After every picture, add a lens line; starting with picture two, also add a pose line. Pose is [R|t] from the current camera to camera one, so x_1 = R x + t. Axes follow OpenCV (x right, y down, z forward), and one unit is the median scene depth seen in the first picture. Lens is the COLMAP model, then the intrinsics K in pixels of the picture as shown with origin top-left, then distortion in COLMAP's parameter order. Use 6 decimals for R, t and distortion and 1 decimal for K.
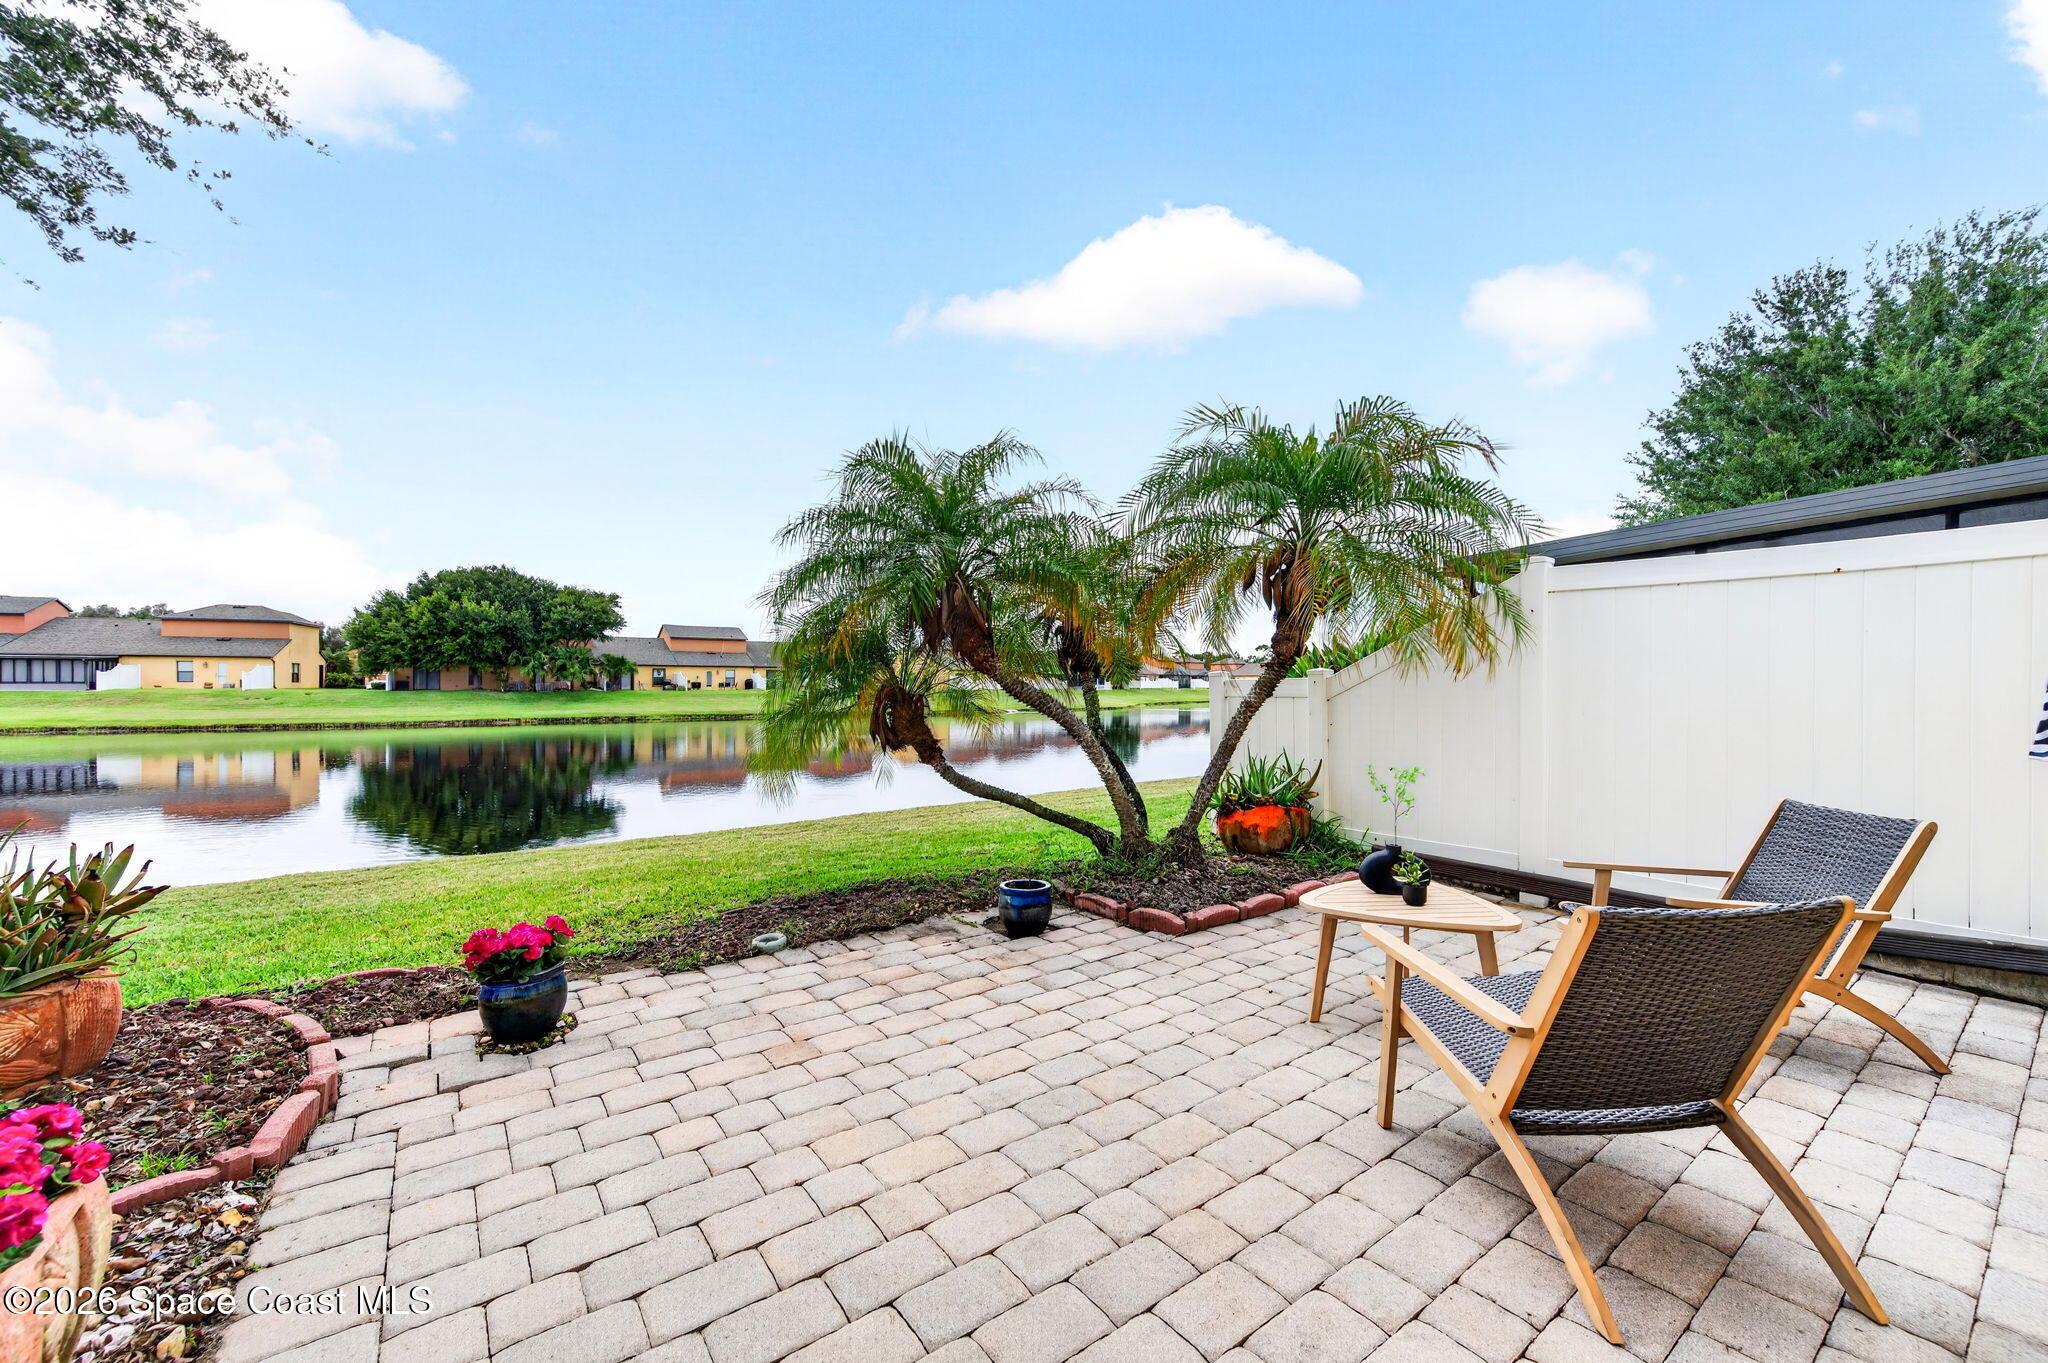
lens RADIAL K [[793.9, 0, 1028.4], [0, 793.9, 692.8], [0, 0, 1]] dist [0.014310, -0.002278]
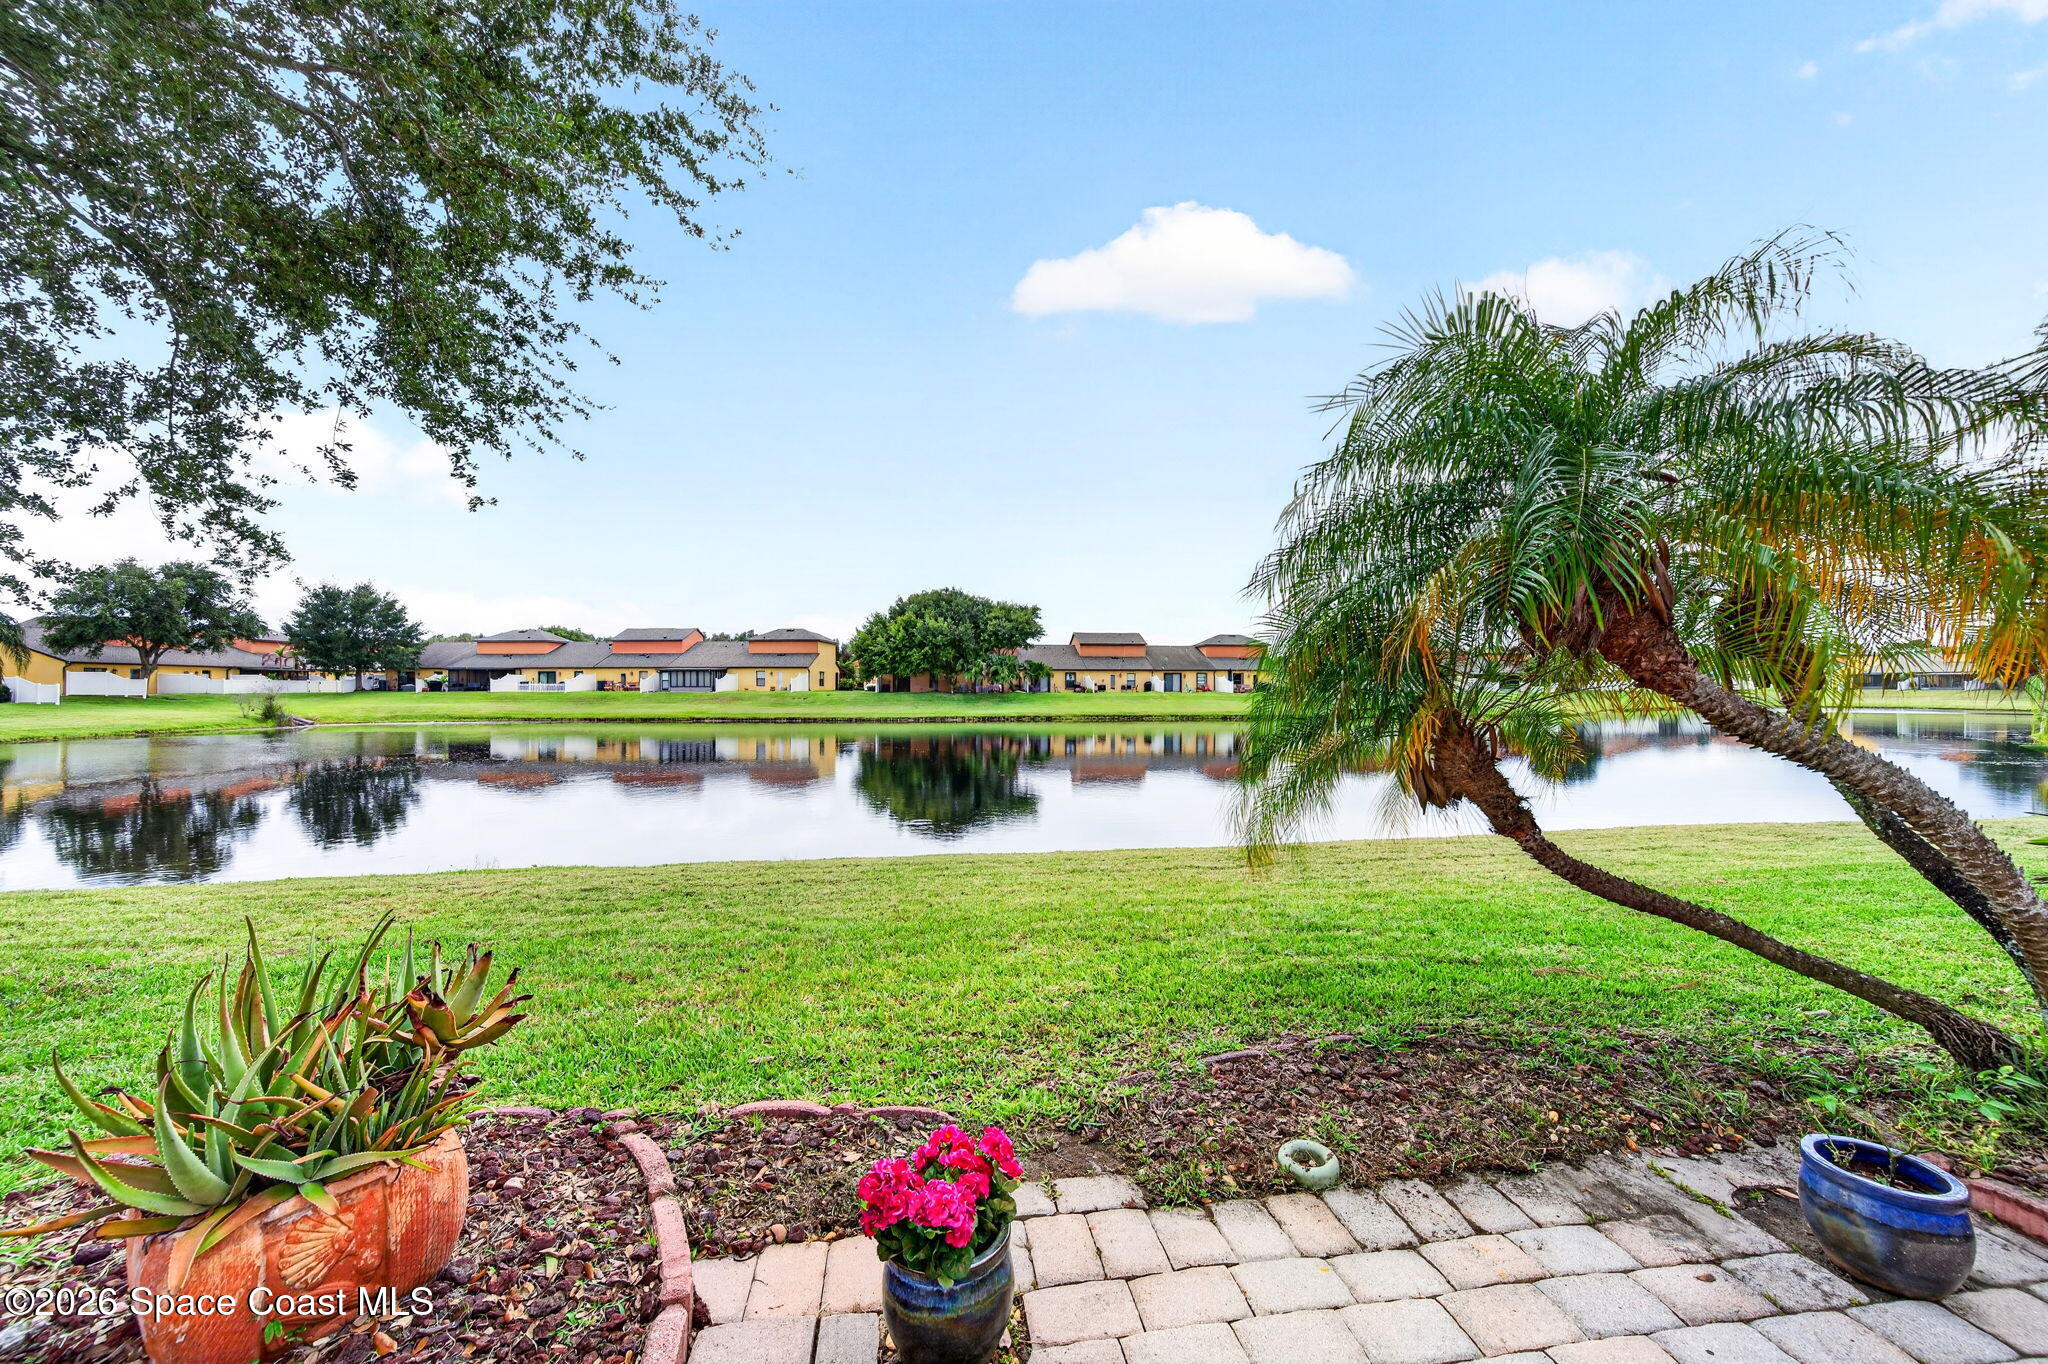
lens RADIAL K [[790.6, 0, 1039.7], [0, 790.6, 688.0], [0, 0, 1]] dist [0.012286, -0.000519]
pose [[0.890318, -0.001247, -0.455338, -0.018415], [-0.002543, 0.999967, -0.007710, -0.002183], [0.455333, 0.008022, 0.890285, 0.030579]]
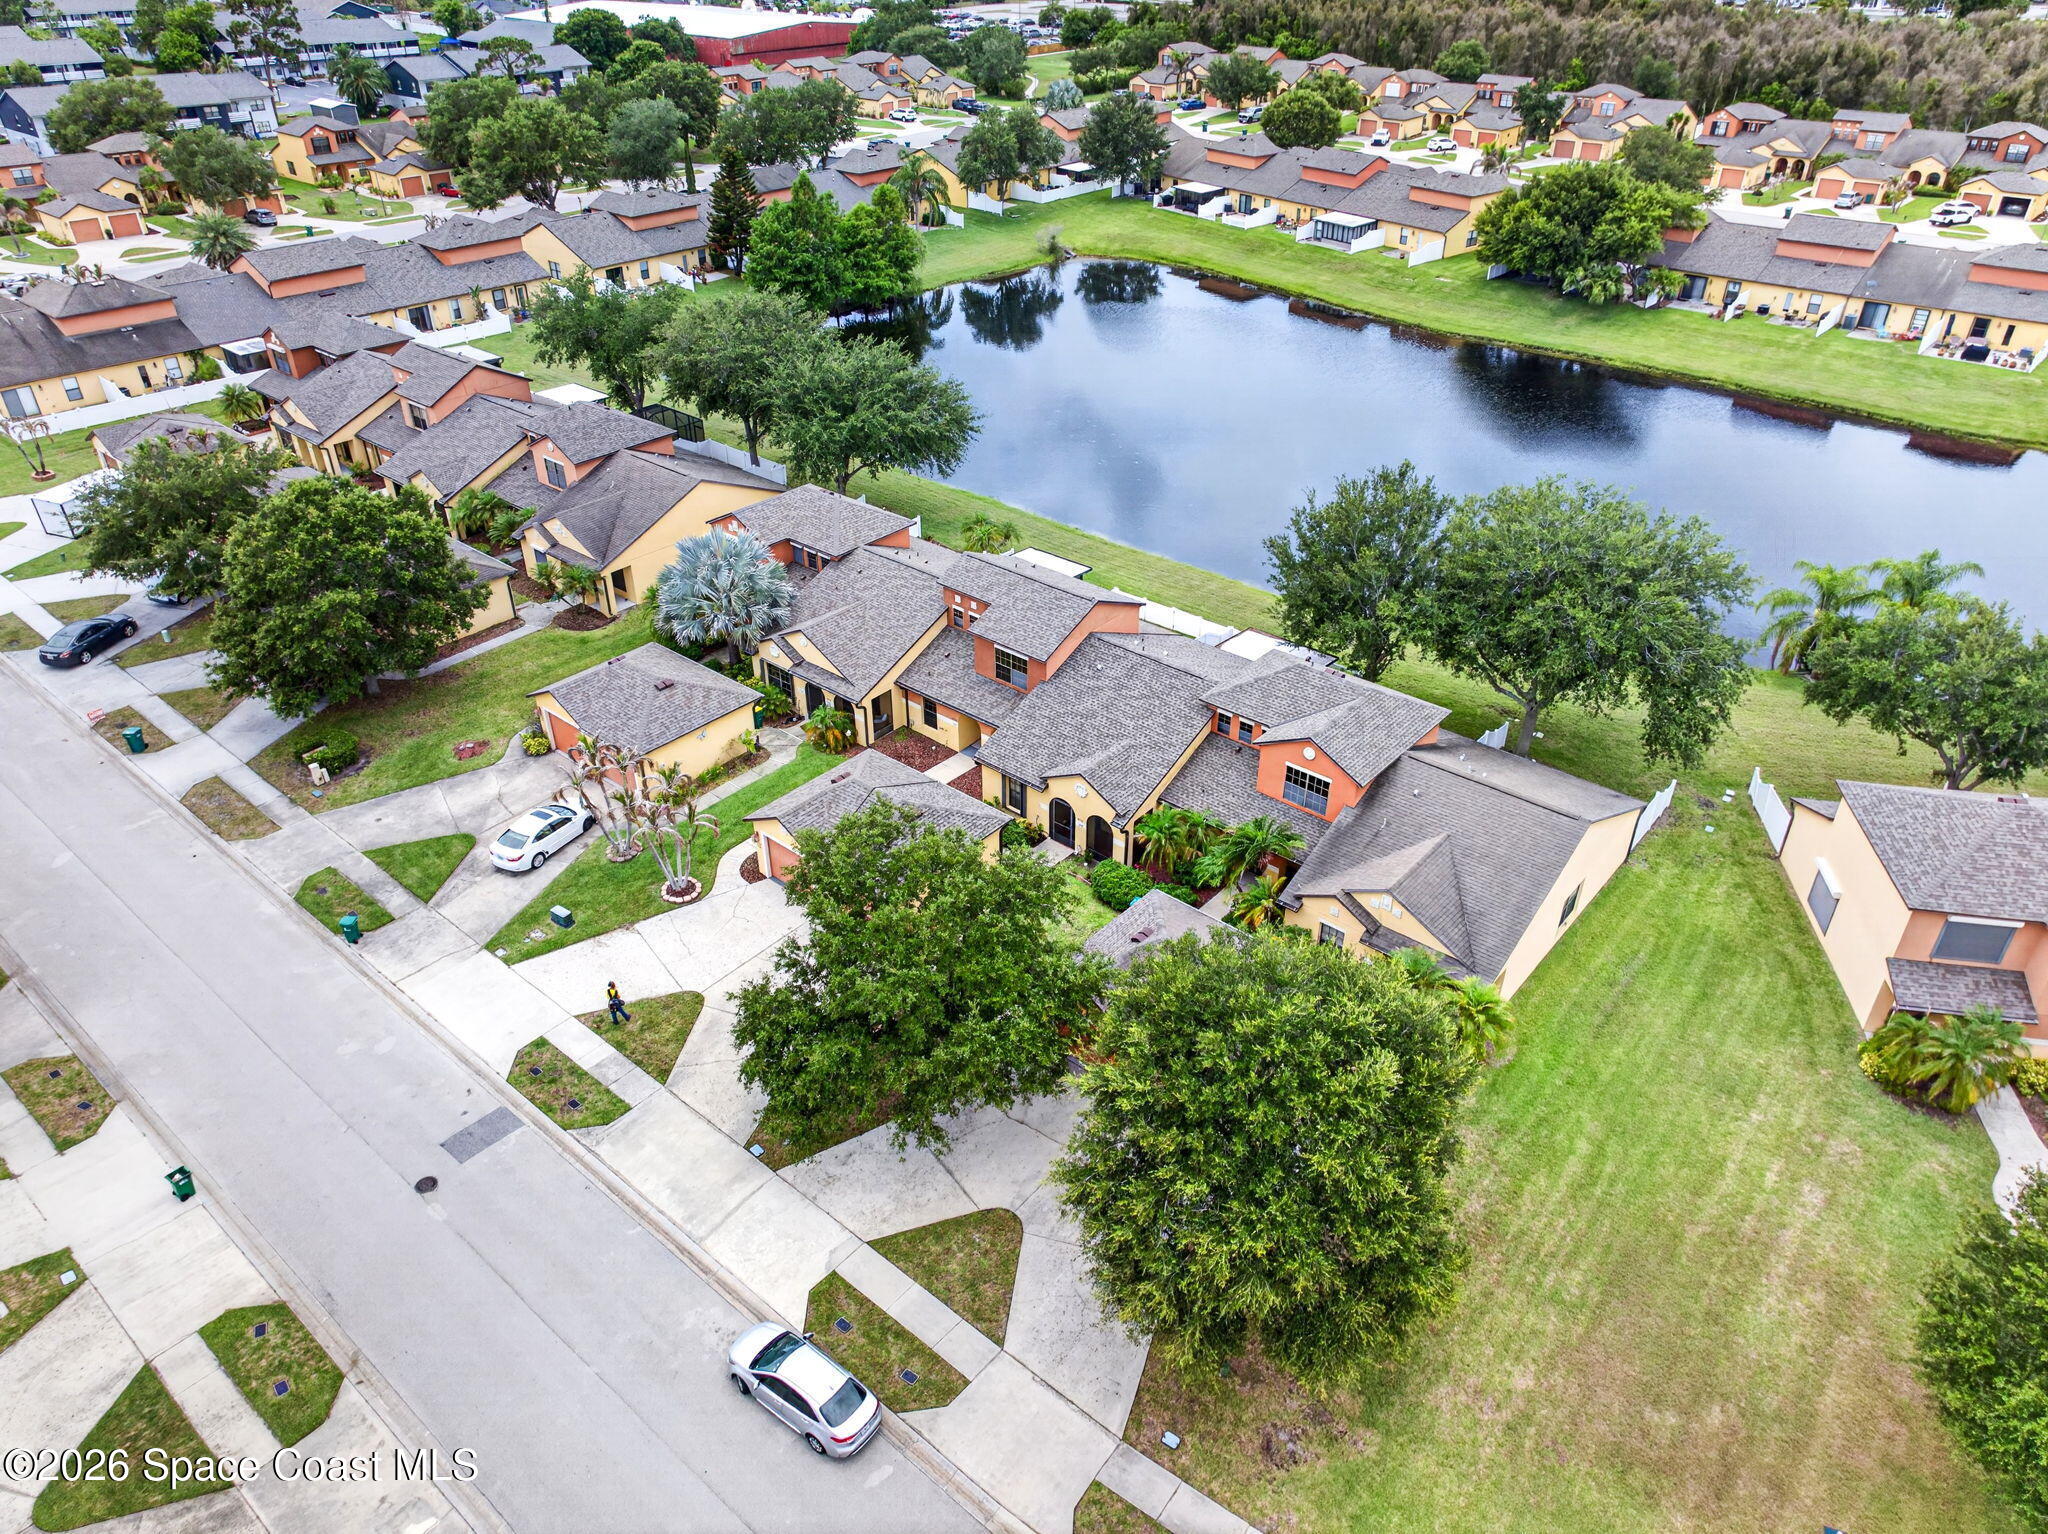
lens RADIAL K [[1383.9, 0, 1015.9], [0, 1383.9, 760.6], [0, 0, 1]] dist [0.016388, 0.013332]
pose [[0.212331, 0.520863, -0.826811, 3.716880], [-0.006552, 0.846844, 0.531801, -1.601131], [0.977176, -0.107500, 0.183224, -0.497942]]
